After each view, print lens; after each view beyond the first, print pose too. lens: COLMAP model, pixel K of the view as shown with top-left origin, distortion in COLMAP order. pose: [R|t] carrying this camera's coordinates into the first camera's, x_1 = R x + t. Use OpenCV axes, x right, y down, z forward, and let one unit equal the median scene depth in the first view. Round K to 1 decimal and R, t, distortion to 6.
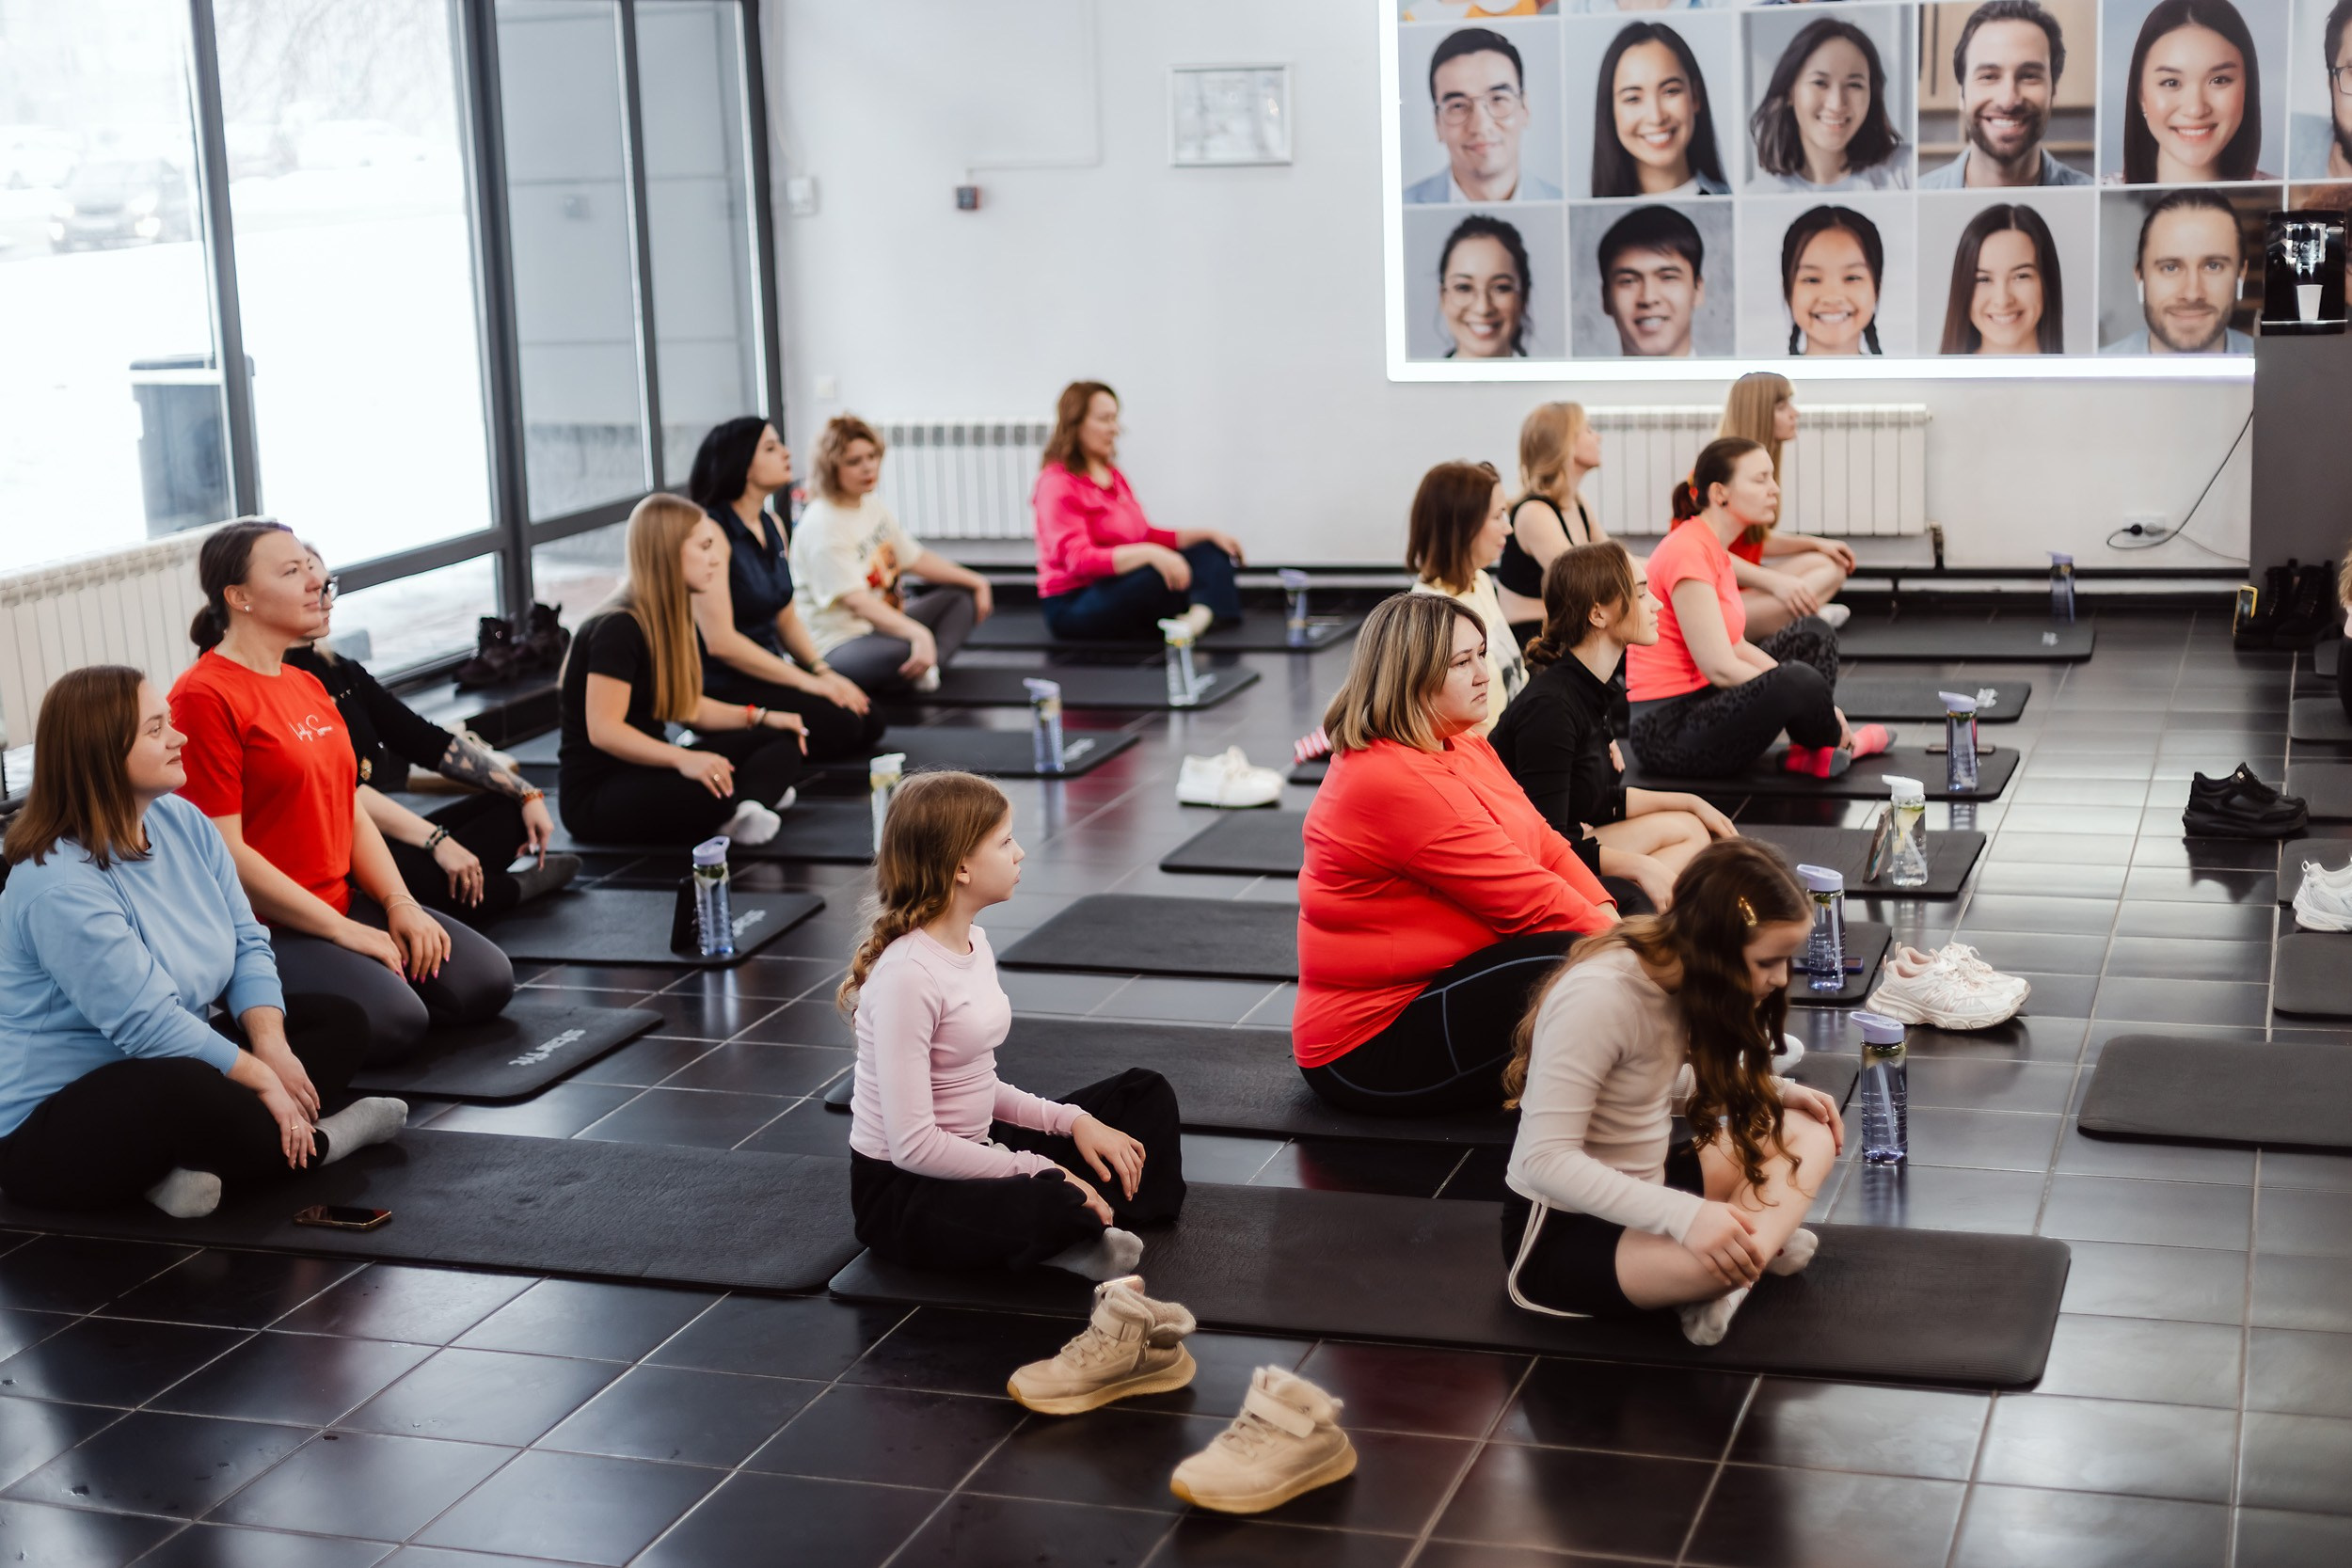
lens RADIAL K [[3362.9, 0, 1187.5], [0, 3362.9, 784.8], [0, 0, 1]] dist [-0.000322, -0.019446]
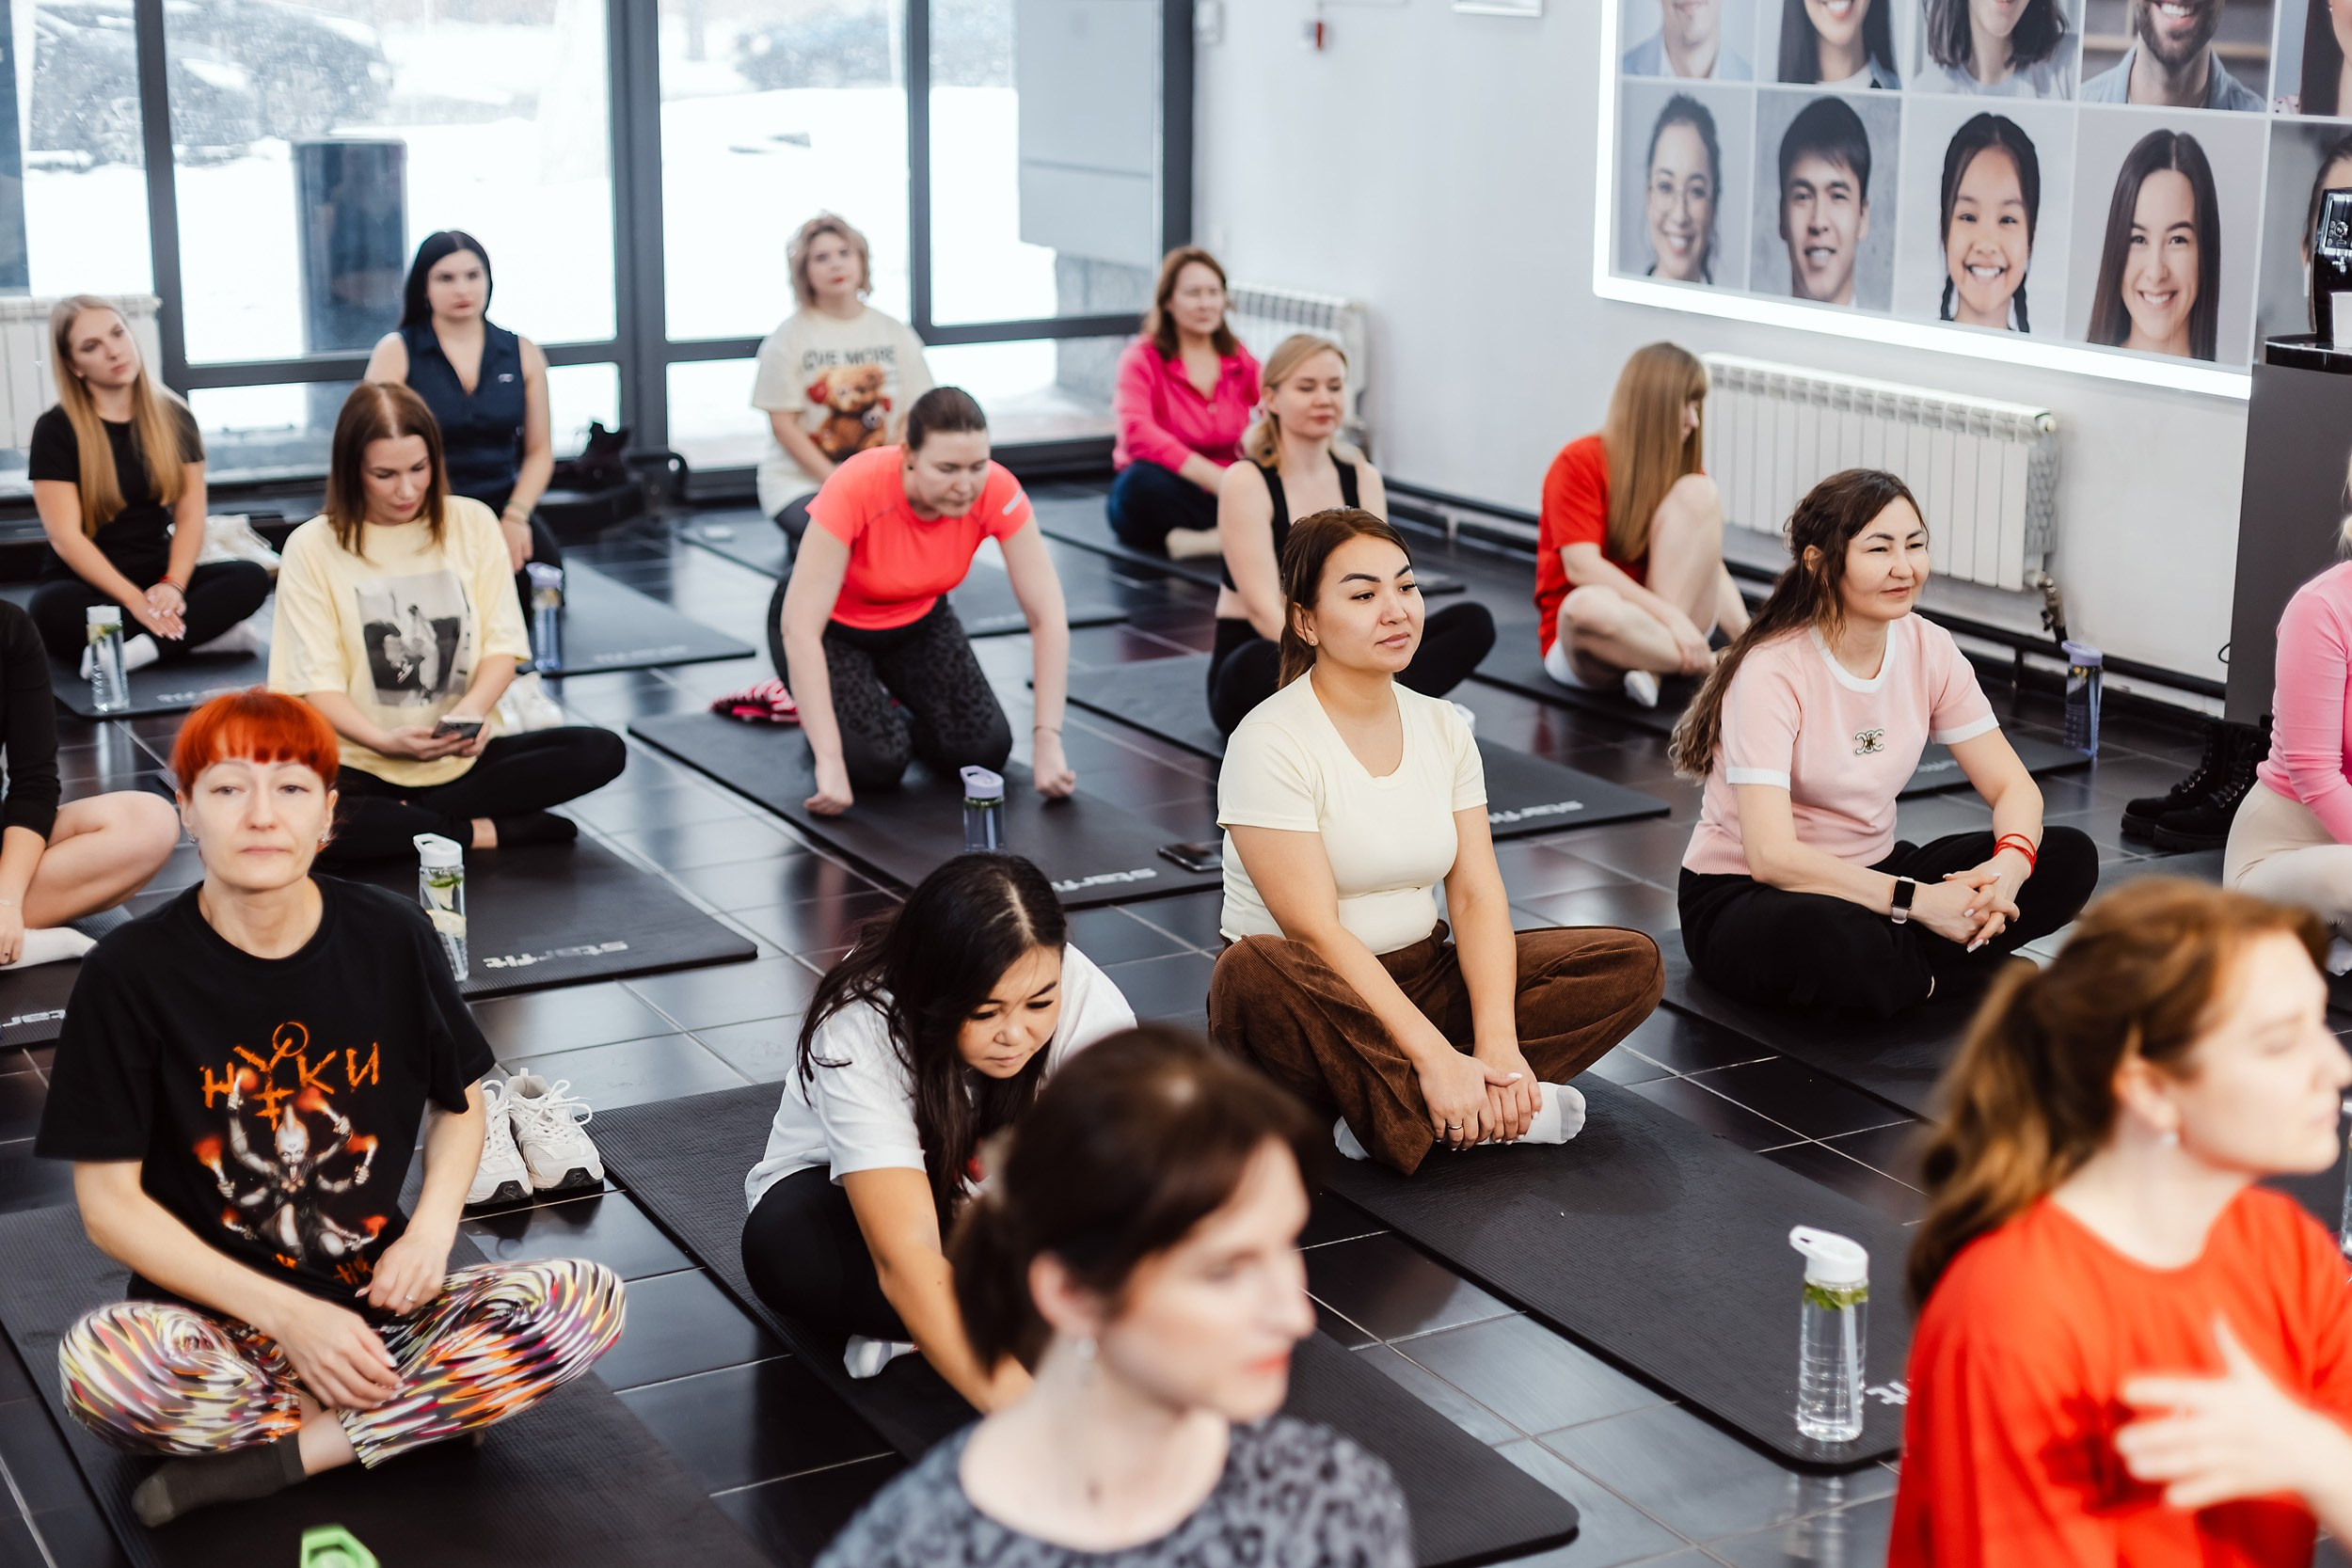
lens RADIAL K [[3362.9, 0, 1187.5], [0, 3362.9, 784.8], [0, 0, 1]] dist [-0.000322, -0.019446]
pose [[0.742287, 0.204781, -0.638024, 0.547563], [-0.172176, 0.978478, 0.113742, -0.085316], [0.647584, 0.025423, 0.761570, 0.352926]]
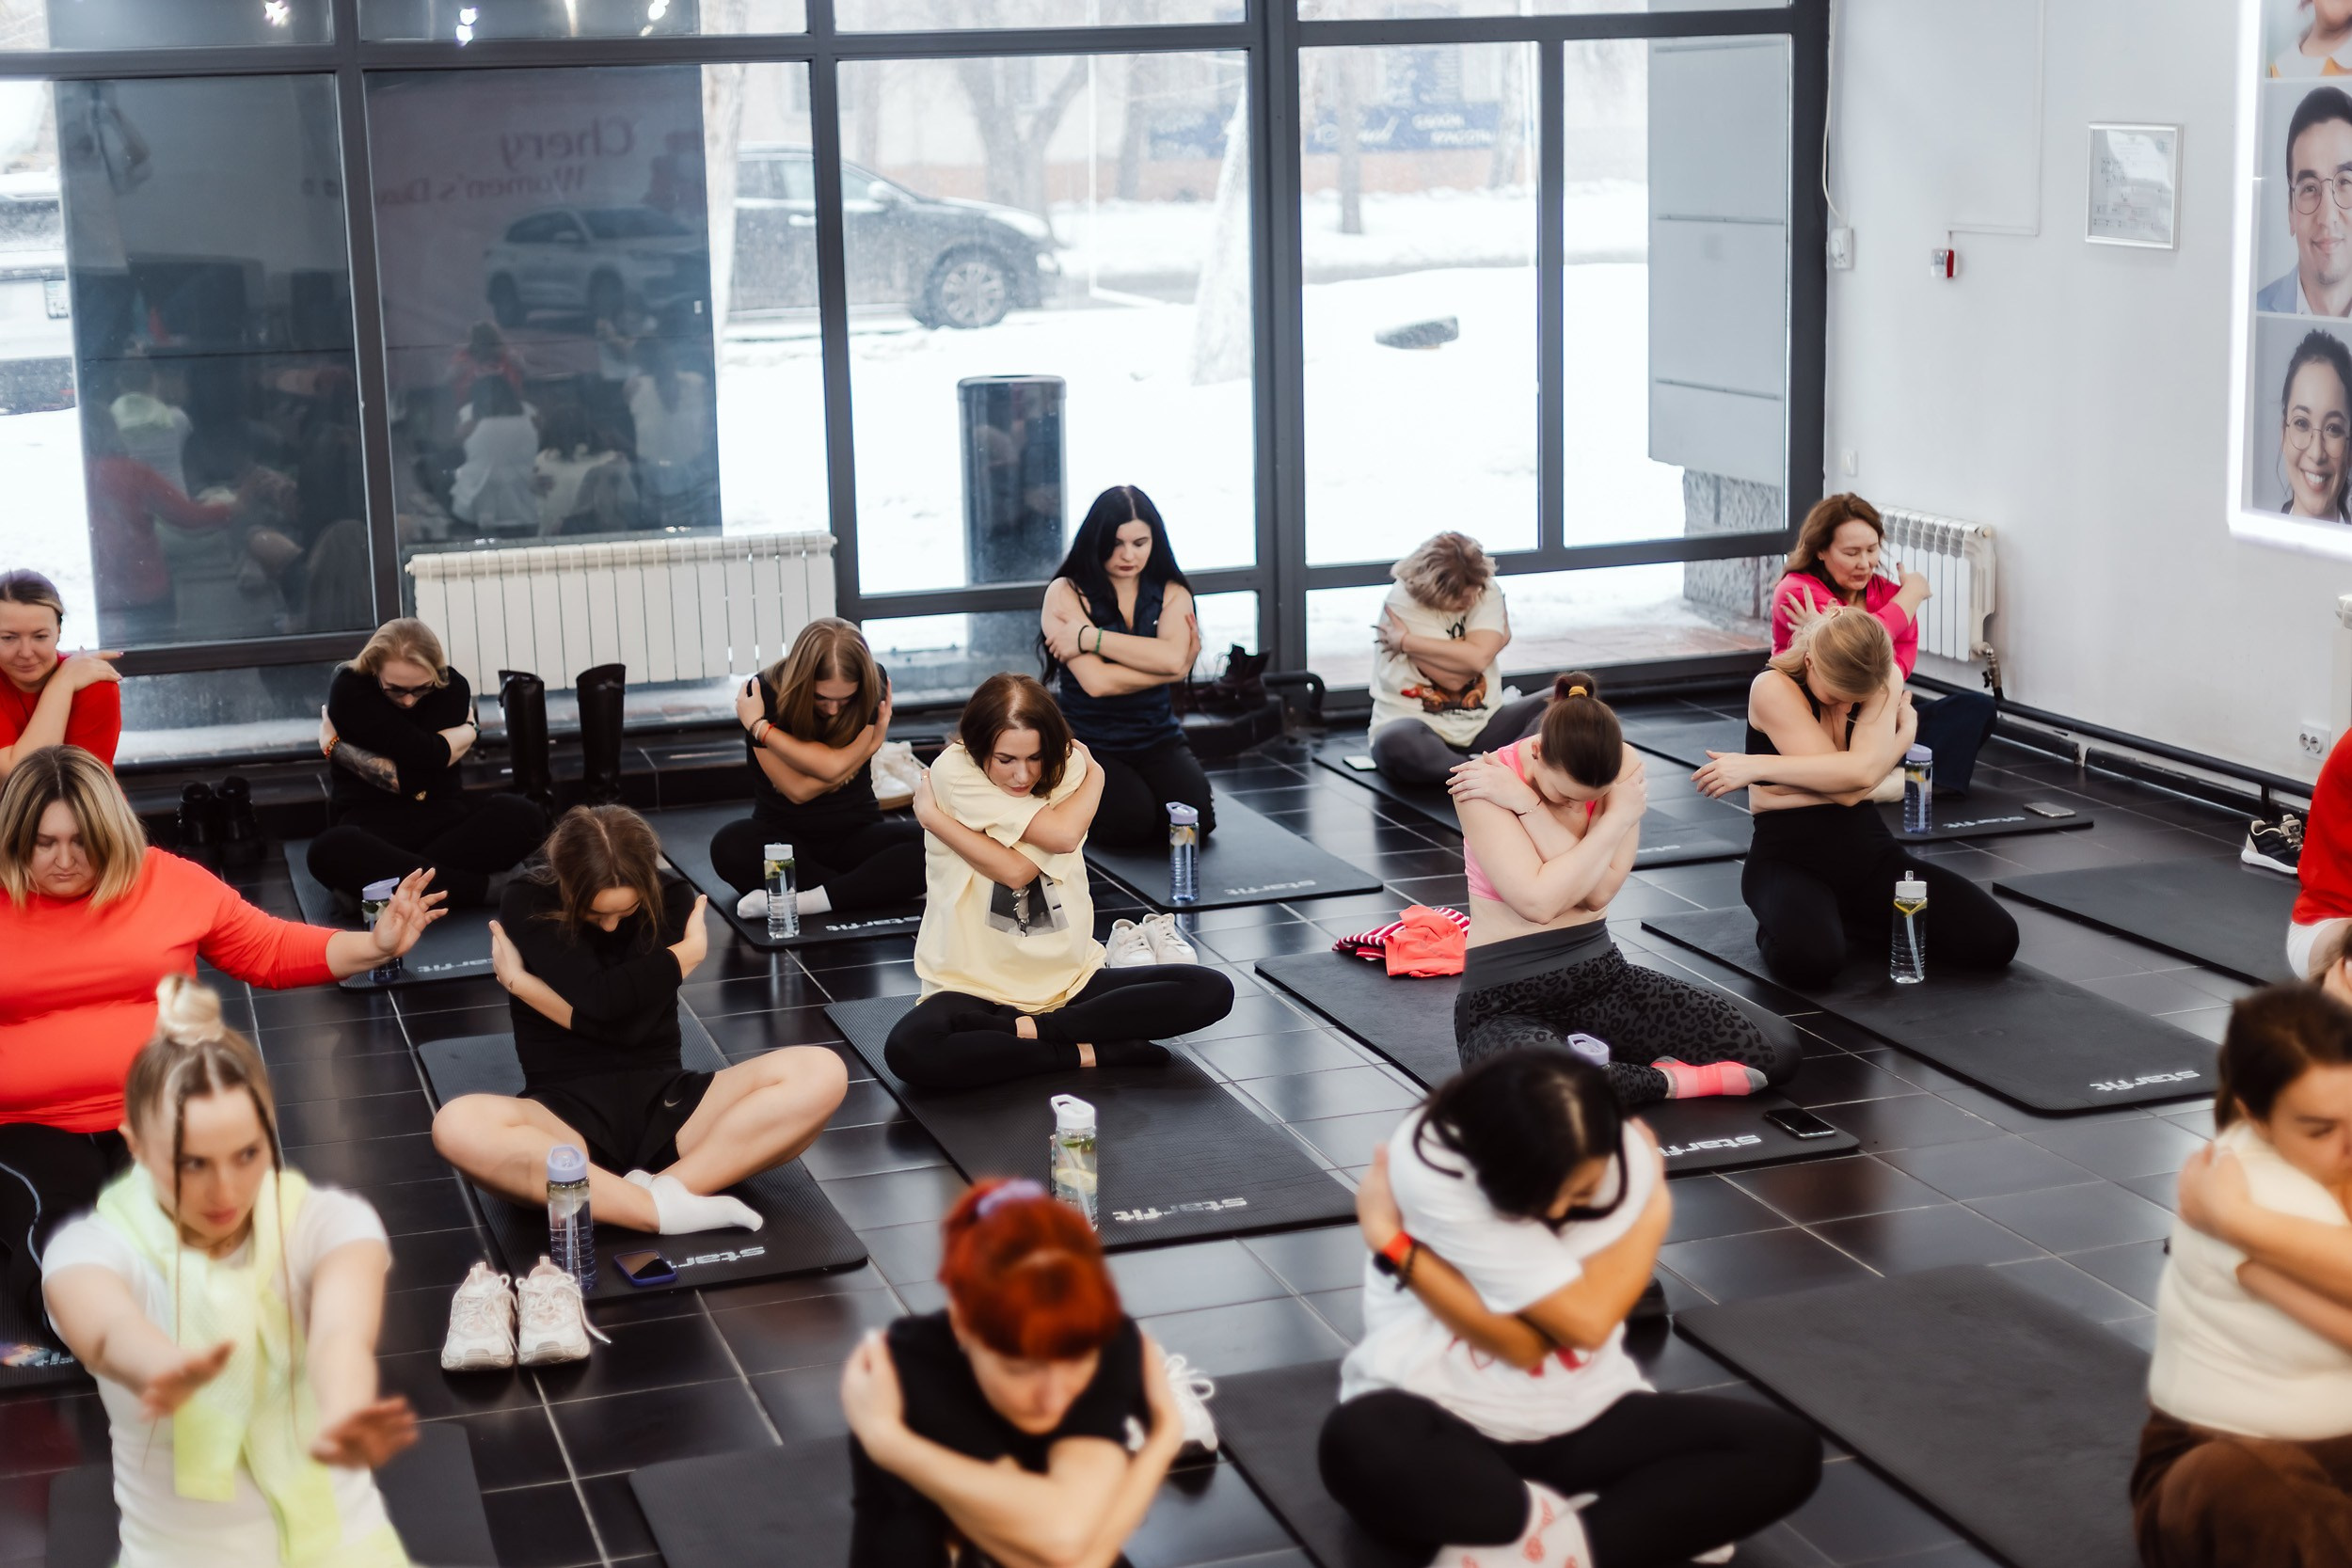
lens RADIAL K [[3362.9, 0, 1187.5], [0, 3362.9, 784.8], [0, 0, 1]] dist [-0.000322, -0.019446]
pose [[0.603959, 0.183293, -0.775653, 0.563643], [-0.163736, 0.980973, 0.104320, -0.109626], [0.780015, 0.063998, 0.622479, 0.340241]]
